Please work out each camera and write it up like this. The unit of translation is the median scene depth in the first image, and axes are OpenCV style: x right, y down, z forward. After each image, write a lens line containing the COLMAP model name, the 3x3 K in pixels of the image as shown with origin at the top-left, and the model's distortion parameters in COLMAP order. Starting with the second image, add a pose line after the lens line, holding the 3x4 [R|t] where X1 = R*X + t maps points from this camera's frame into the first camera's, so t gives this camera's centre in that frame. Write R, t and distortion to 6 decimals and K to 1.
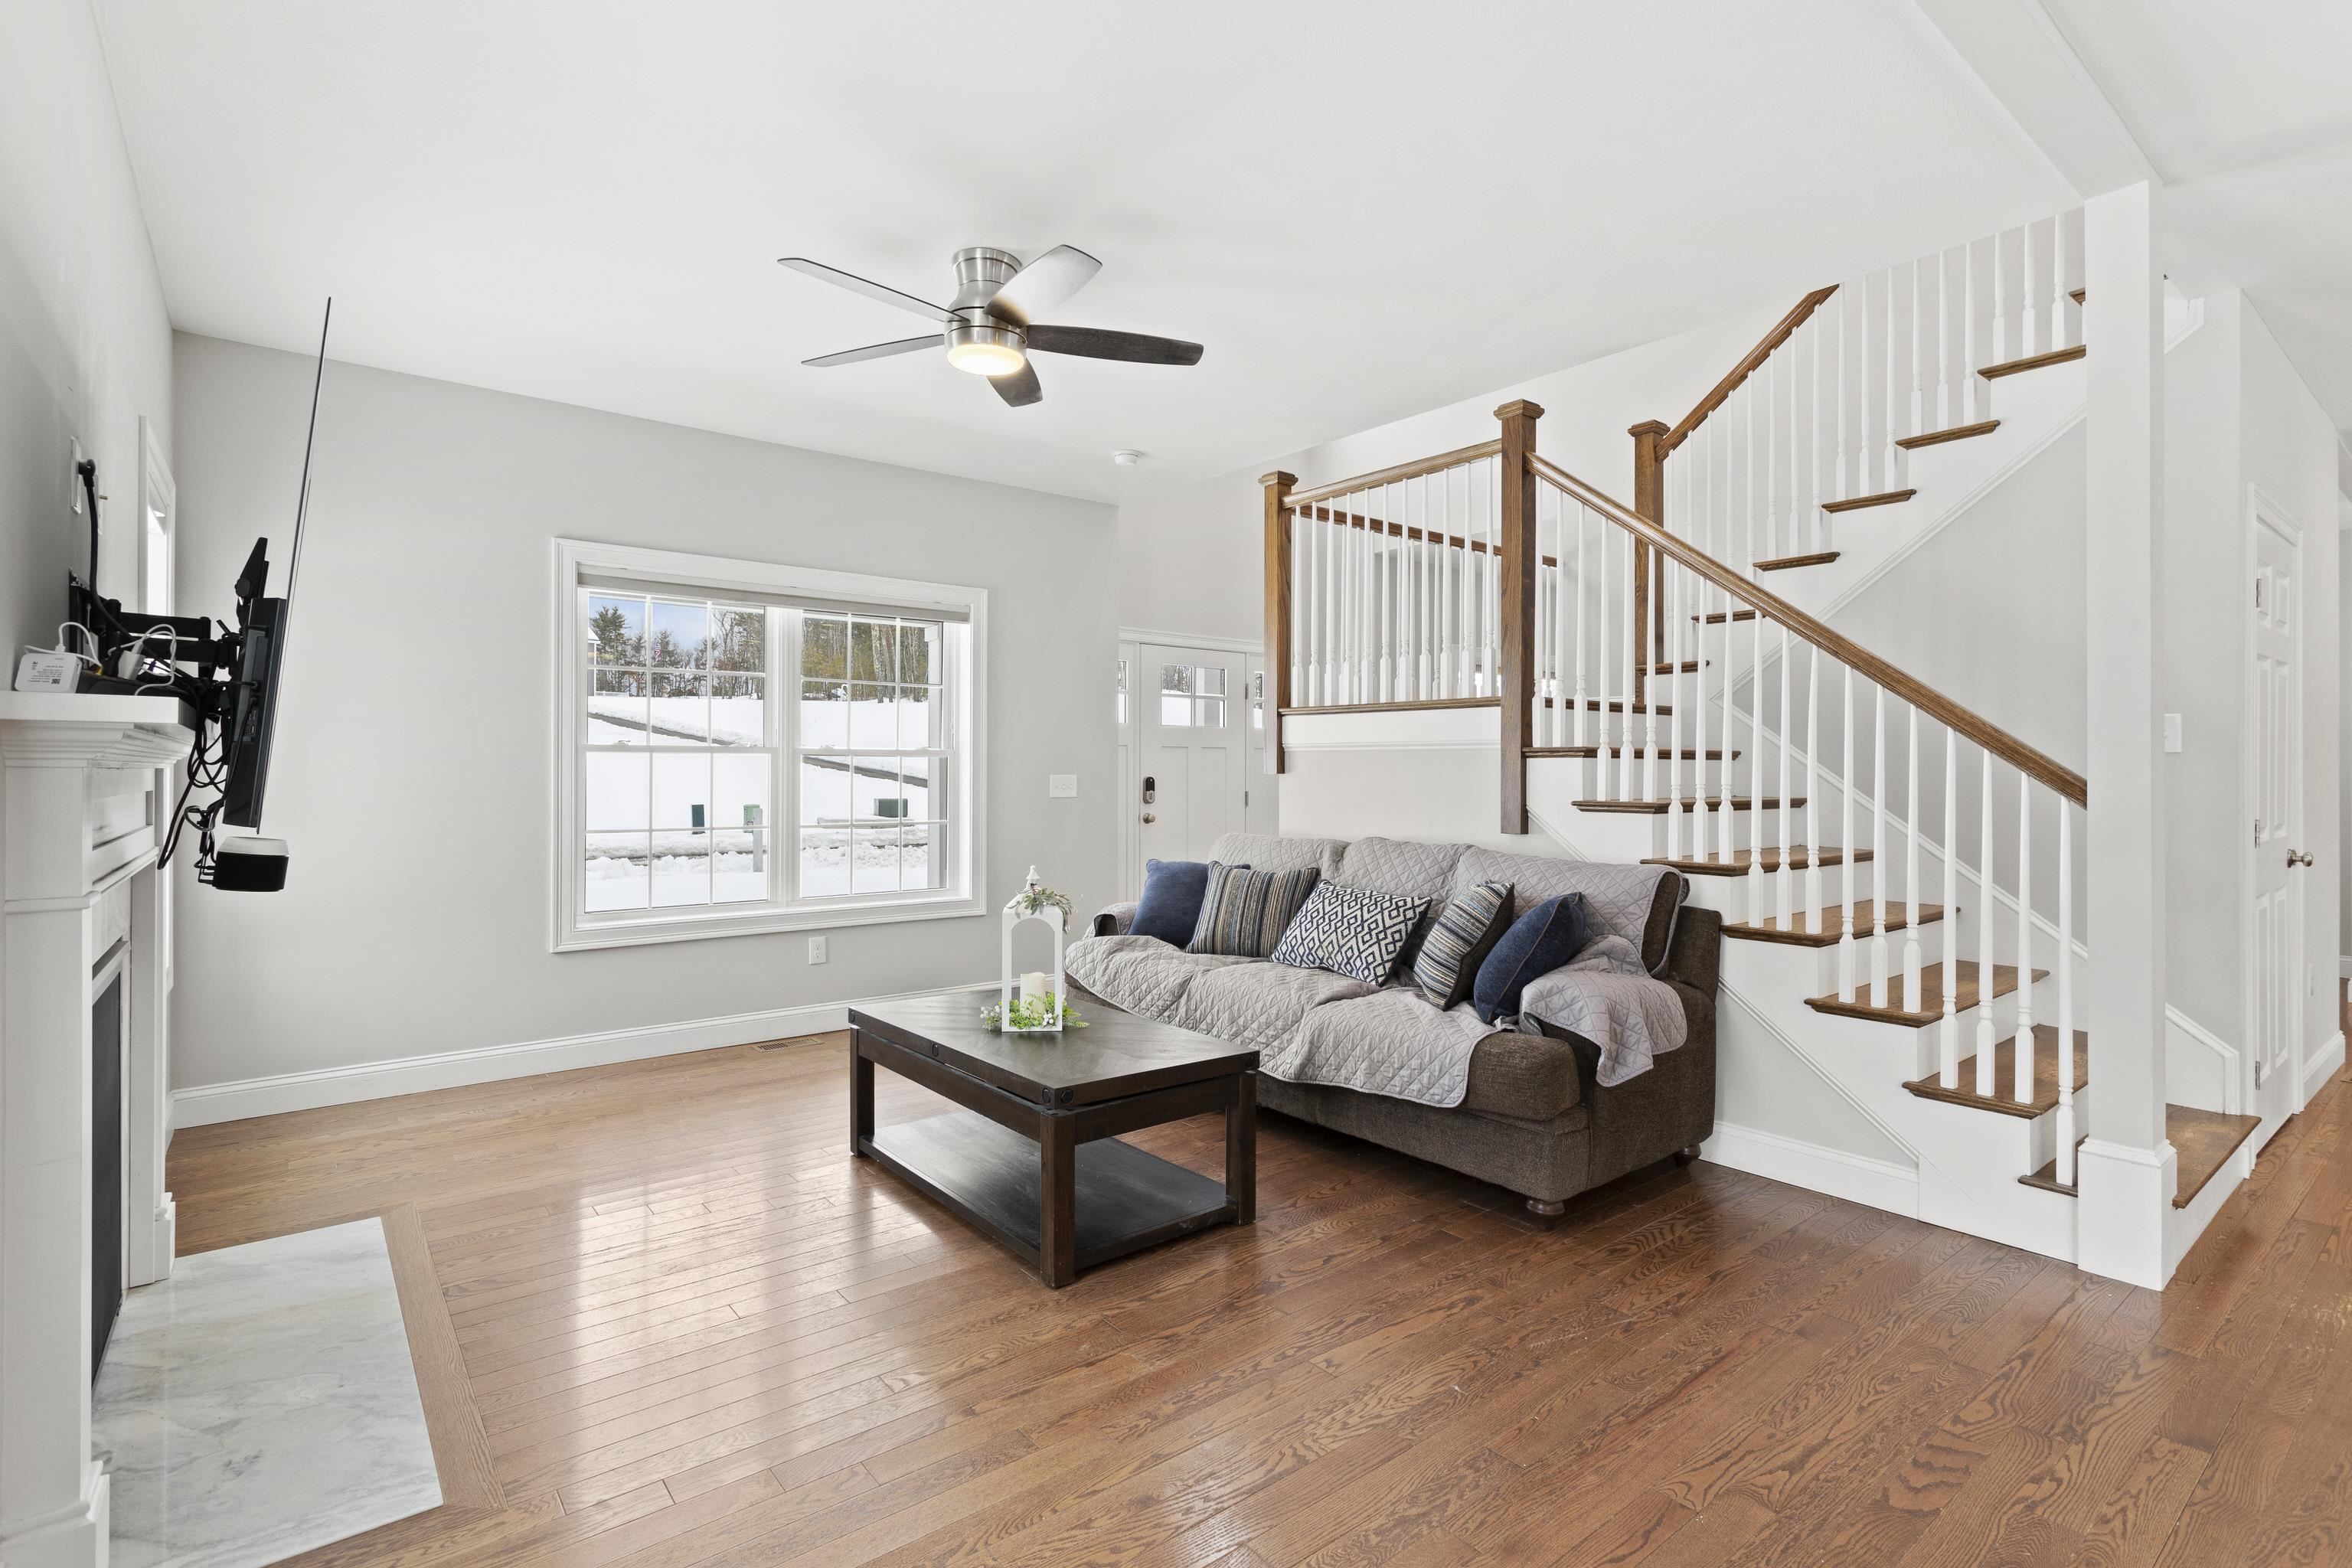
lens RADIAL K [[1124.7, 0, 1169.8], [0, 1124.7, 772.4], [0, 0, 1]] dist [0.003150, 0.000276]
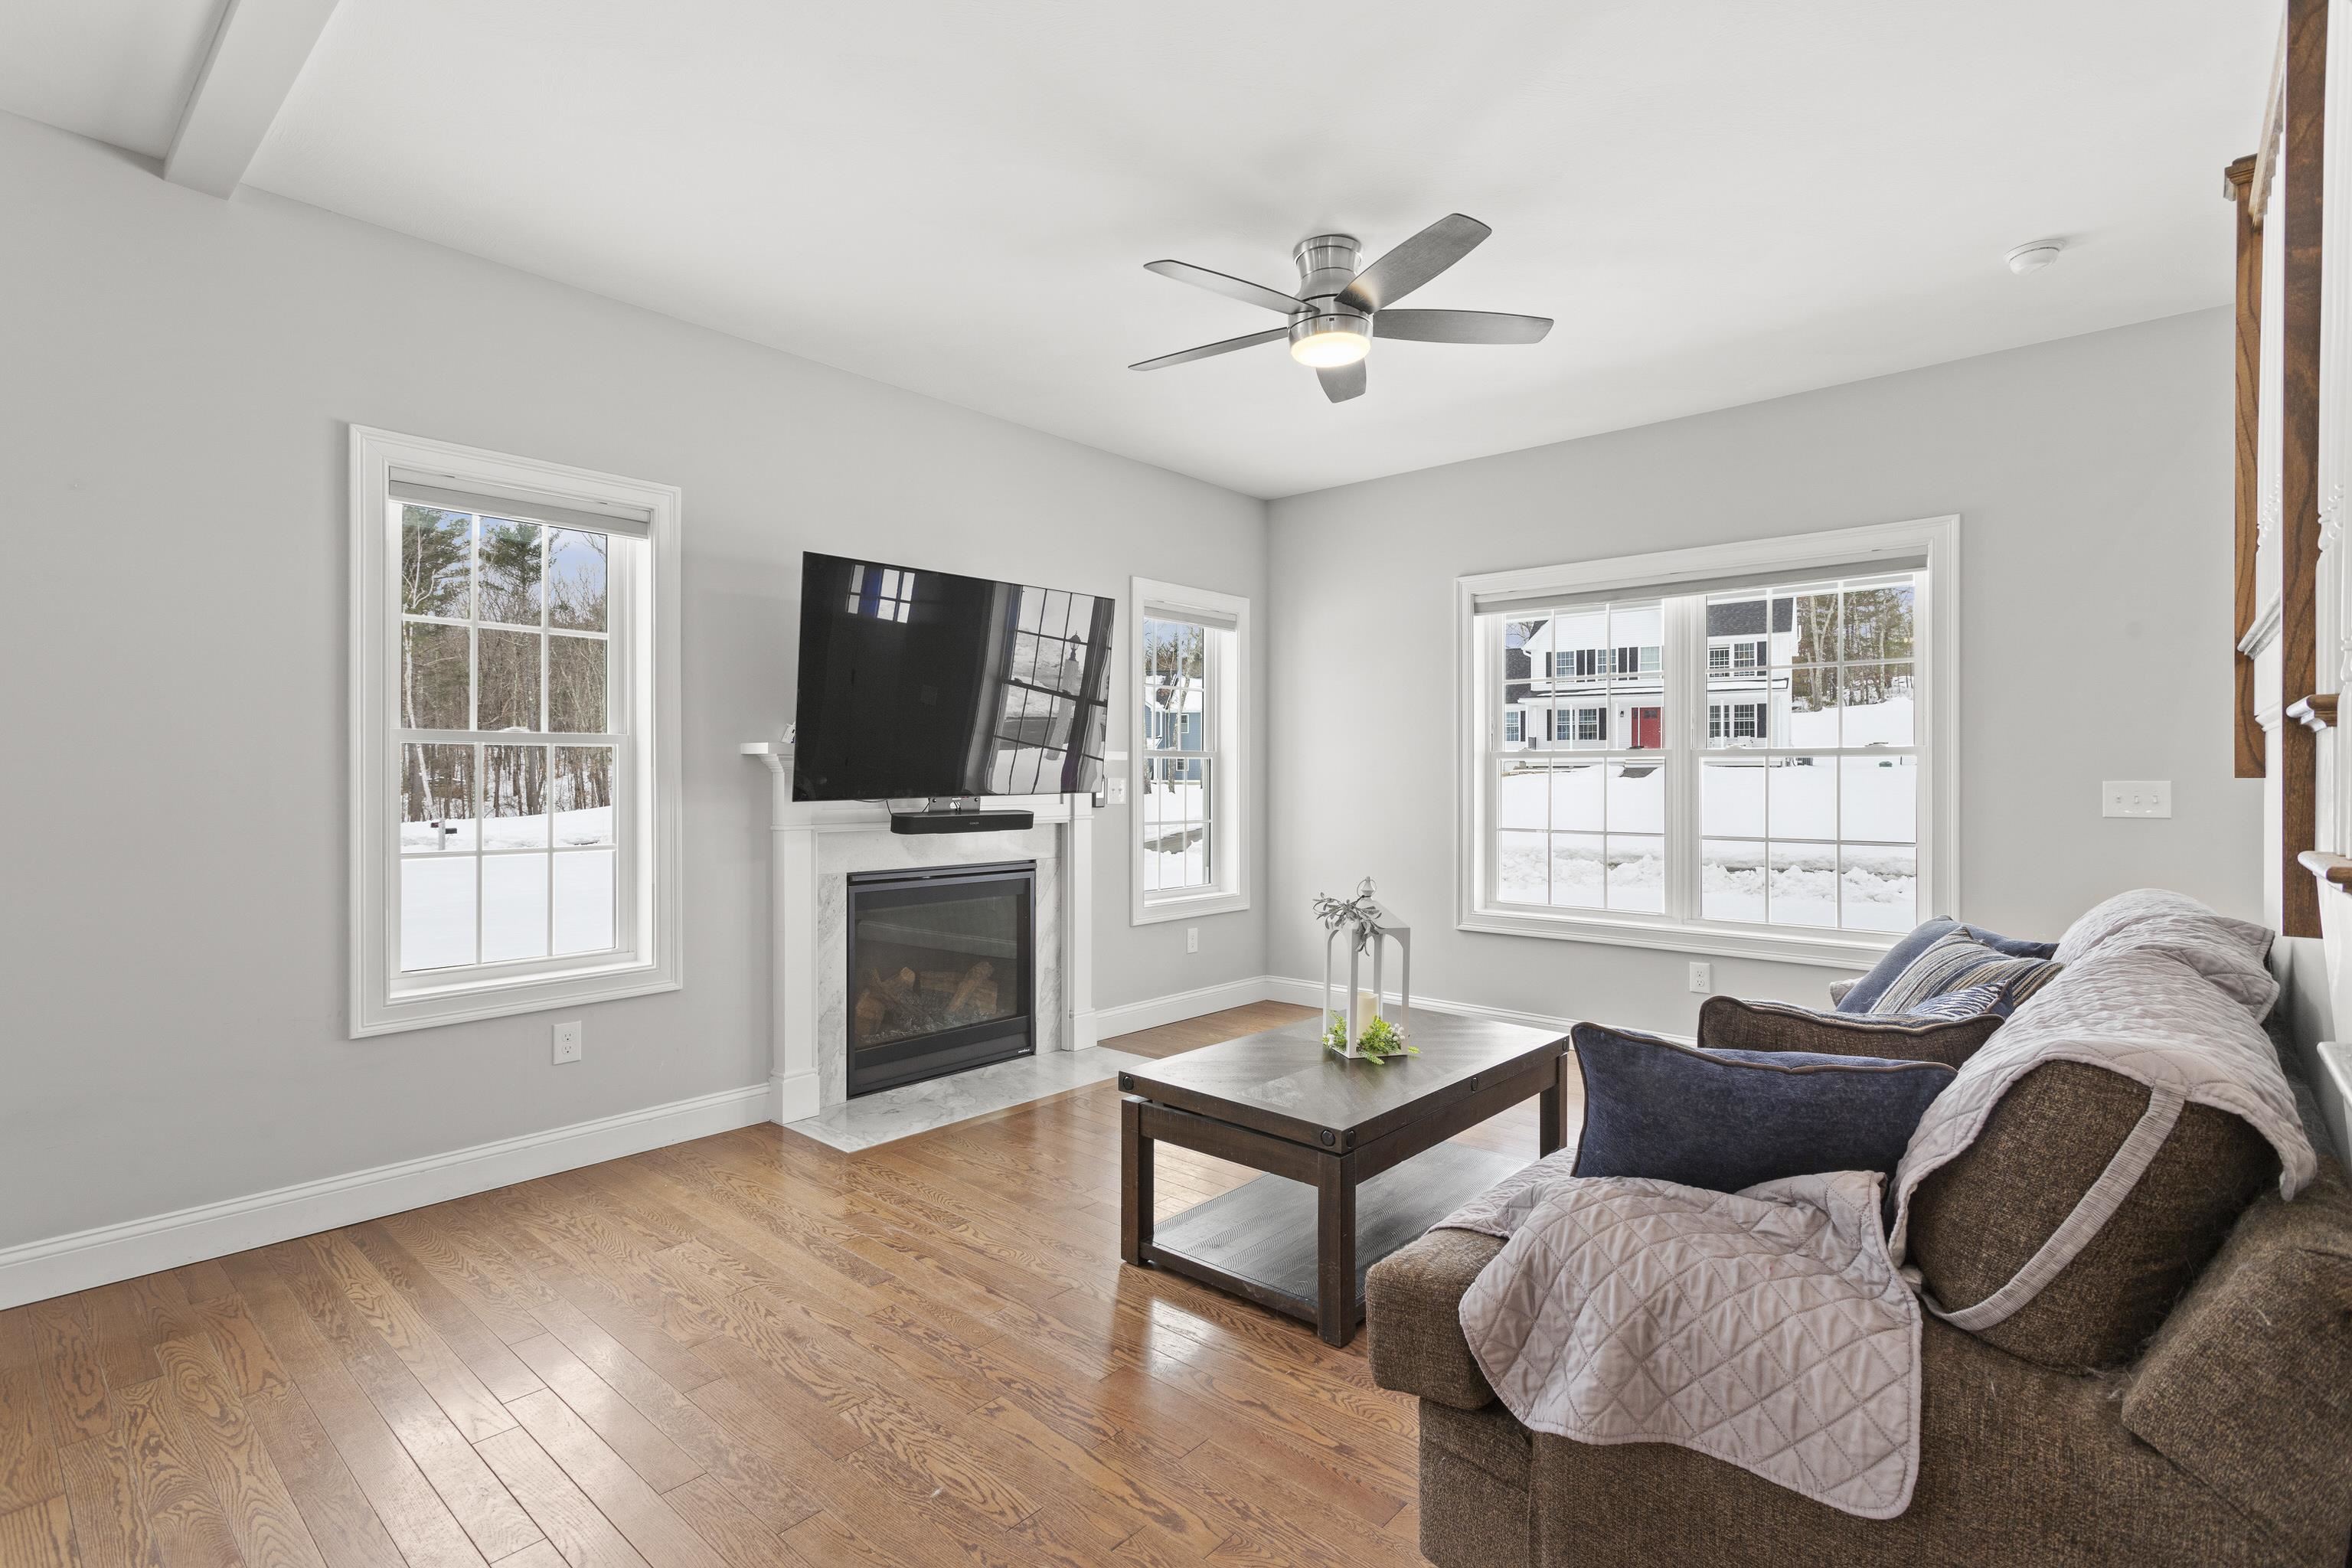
lens RADIAL K [[1124.7, 0, 1174.0], [0, 1124.7, 781.1], [0, 0, 1]] dist [0.003150, 0.000276]
pose [[0.159028, 0.002562, -0.987271, 0.561559], [-0.004374, 0.999989, 0.001890, 0.003332], [0.987264, 0.004018, 0.159038, 0.518603]]
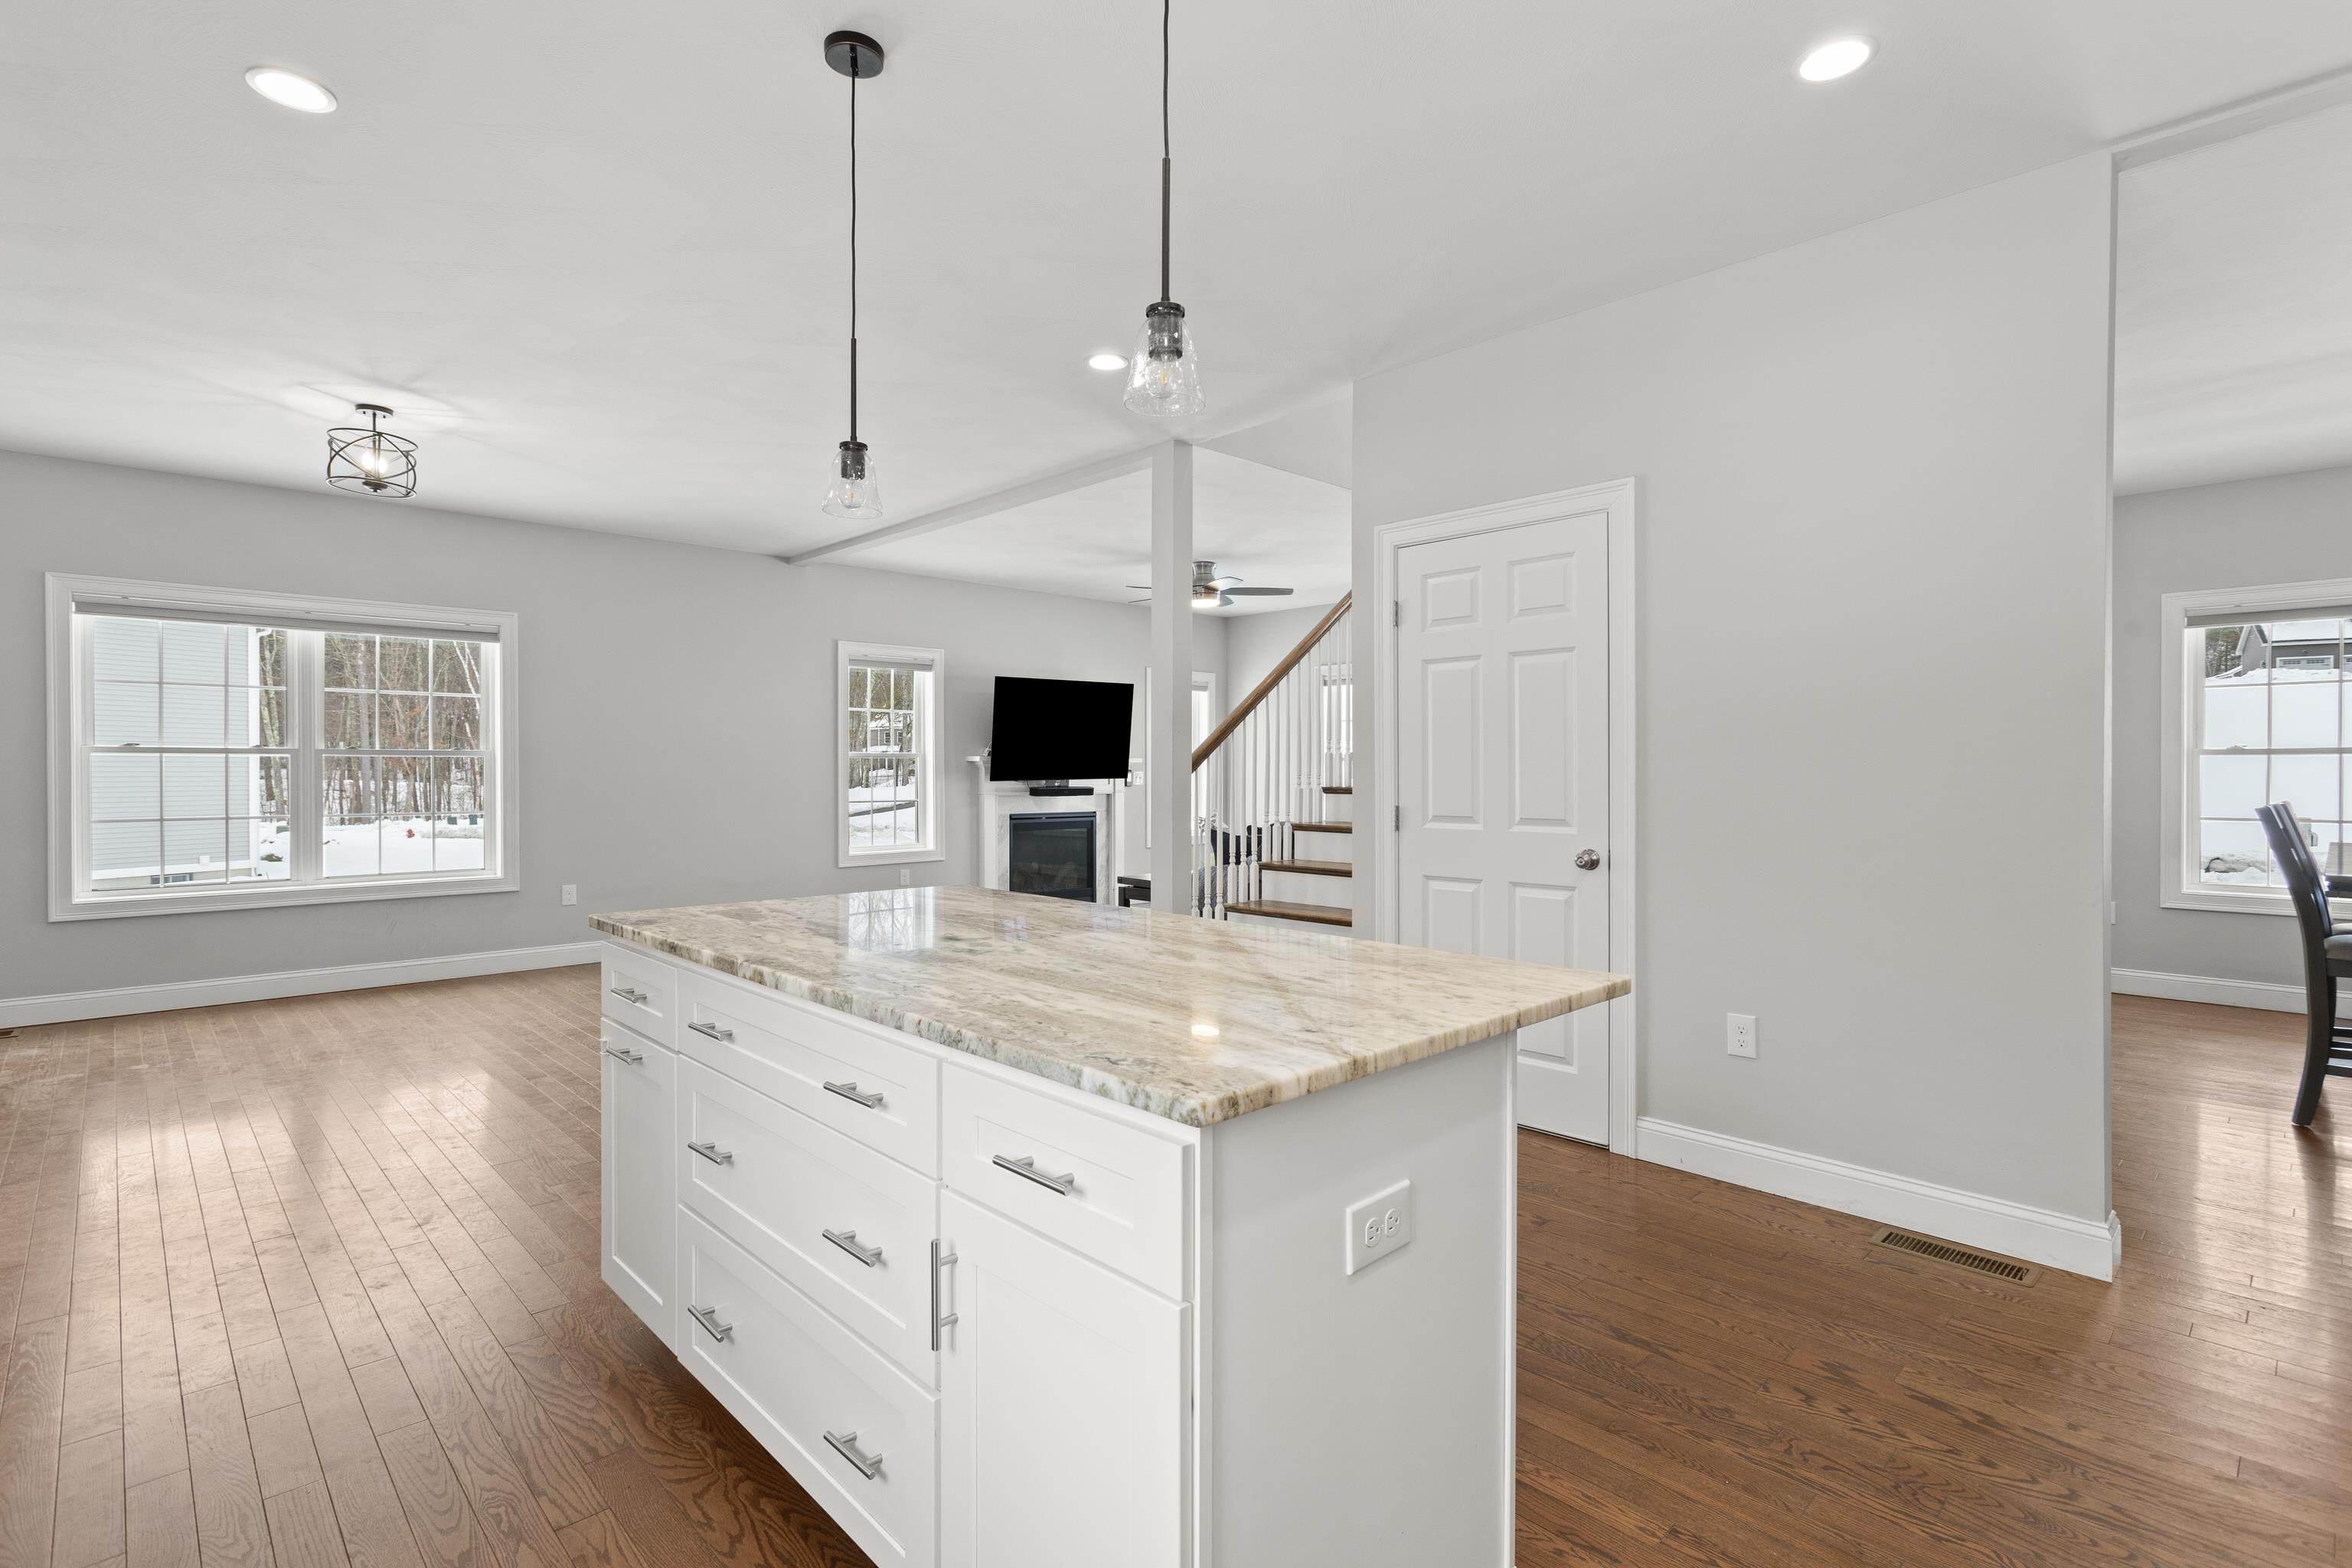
lens RADIAL K [[1124.7, 0, 1172.4], [0, 1124.7, 780.7], [0, 0, 1]] dist [0.003150, 0.000276]
pose [[0.079178, 0.004003, -0.996852, 1.666234], [-0.002738, 0.999989, 0.003798, 0.011761], [0.996857, 0.002429, 0.079188, 0.533870]]
